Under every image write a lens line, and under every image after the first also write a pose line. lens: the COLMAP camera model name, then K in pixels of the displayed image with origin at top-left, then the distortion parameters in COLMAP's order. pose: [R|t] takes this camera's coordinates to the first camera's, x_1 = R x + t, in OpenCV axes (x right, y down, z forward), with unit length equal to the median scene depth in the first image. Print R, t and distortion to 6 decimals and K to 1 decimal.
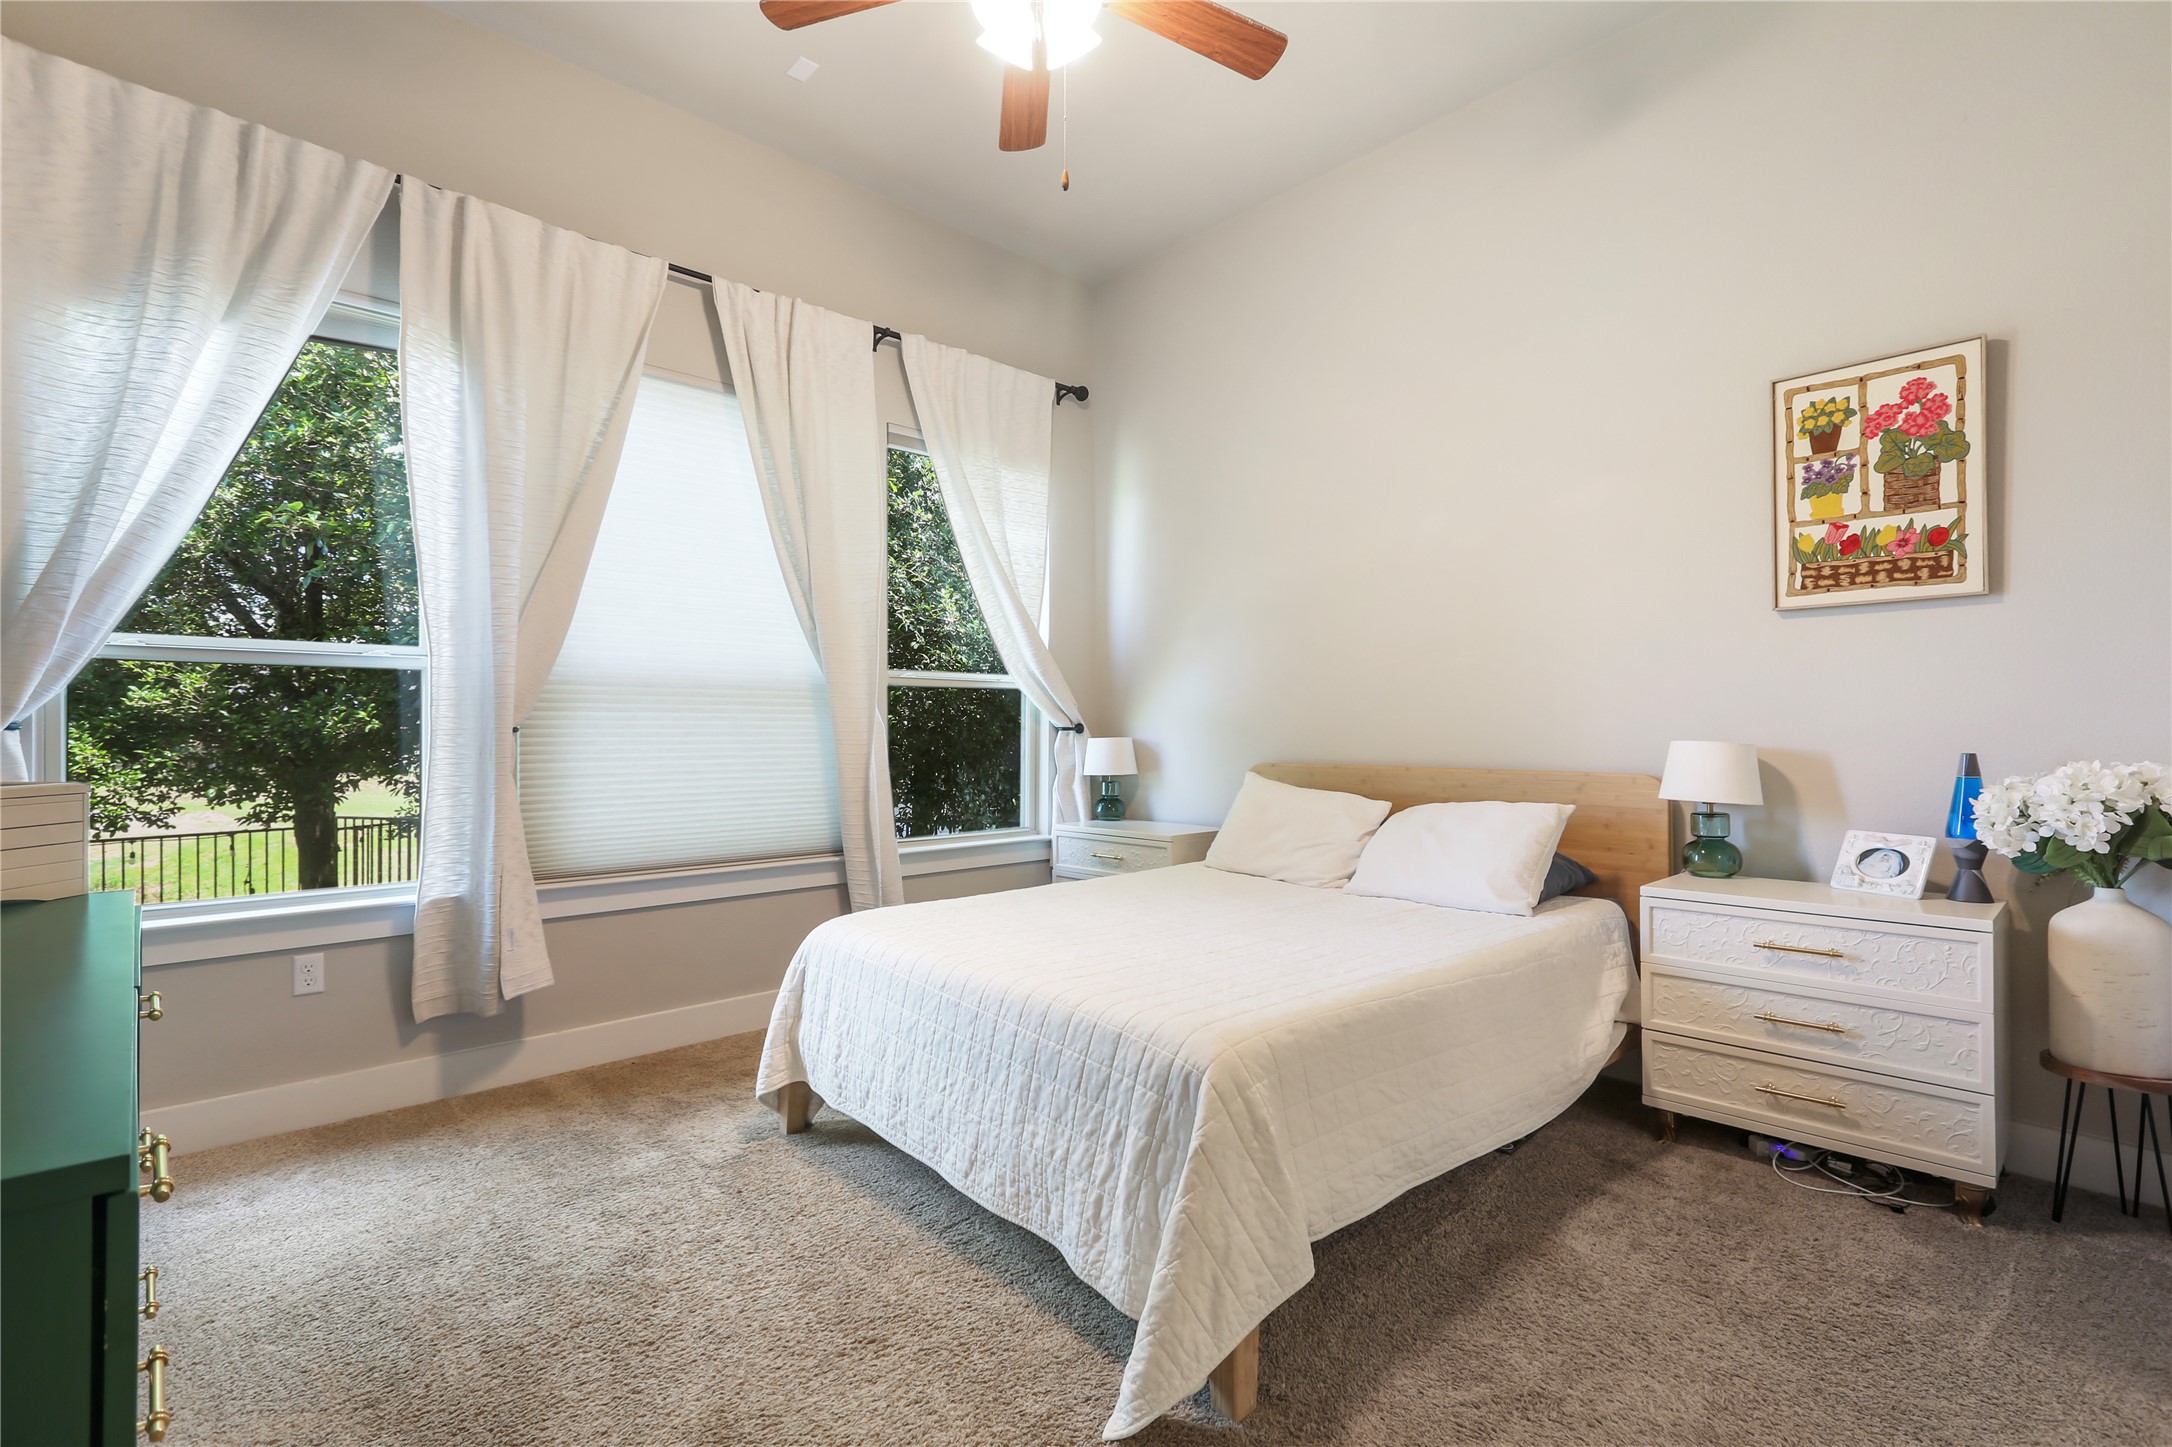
lens RADIAL K [[1008.5, 0, 1089.3], [0, 1008.5, 729.3], [0, 0, 1]] dist [0.001922, -0.000040]
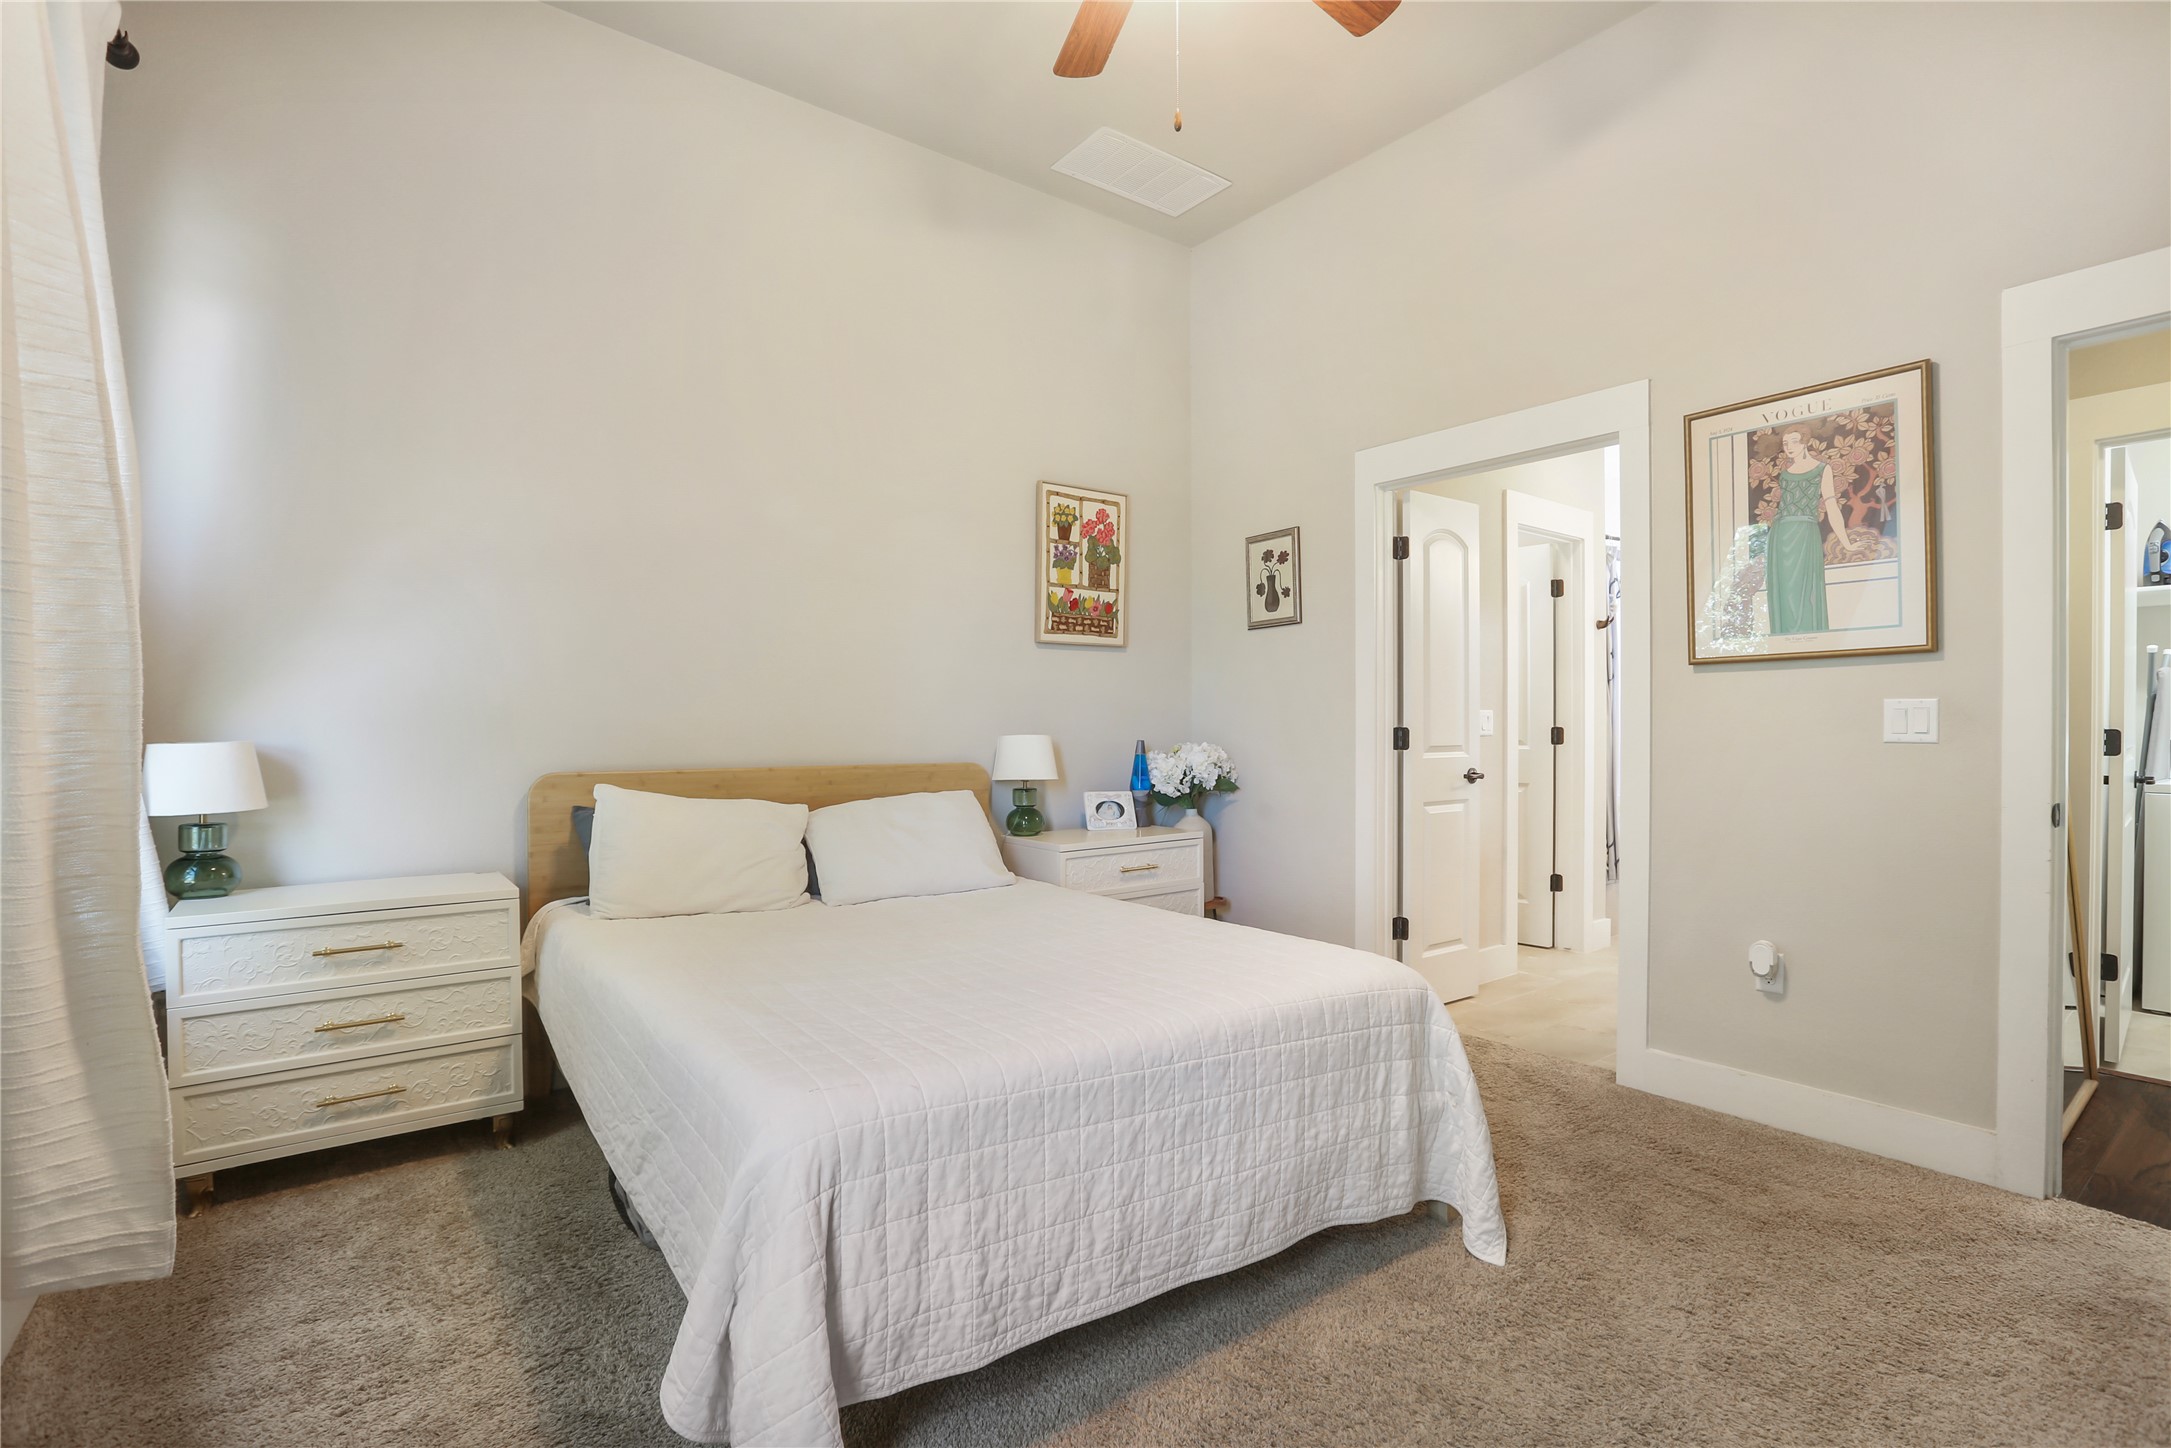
lens RADIAL K [[1072.2, 0, 1090.1], [0, 1072.2, 710.3], [0, 0, 1]] dist [-0.023581, 0.000126]
pose [[0.079352, 0.001684, 0.996845, -0.867422], [-0.008788, 0.999961, -0.000990, -0.022555], [-0.996808, -0.008682, 0.079364, 0.860318]]
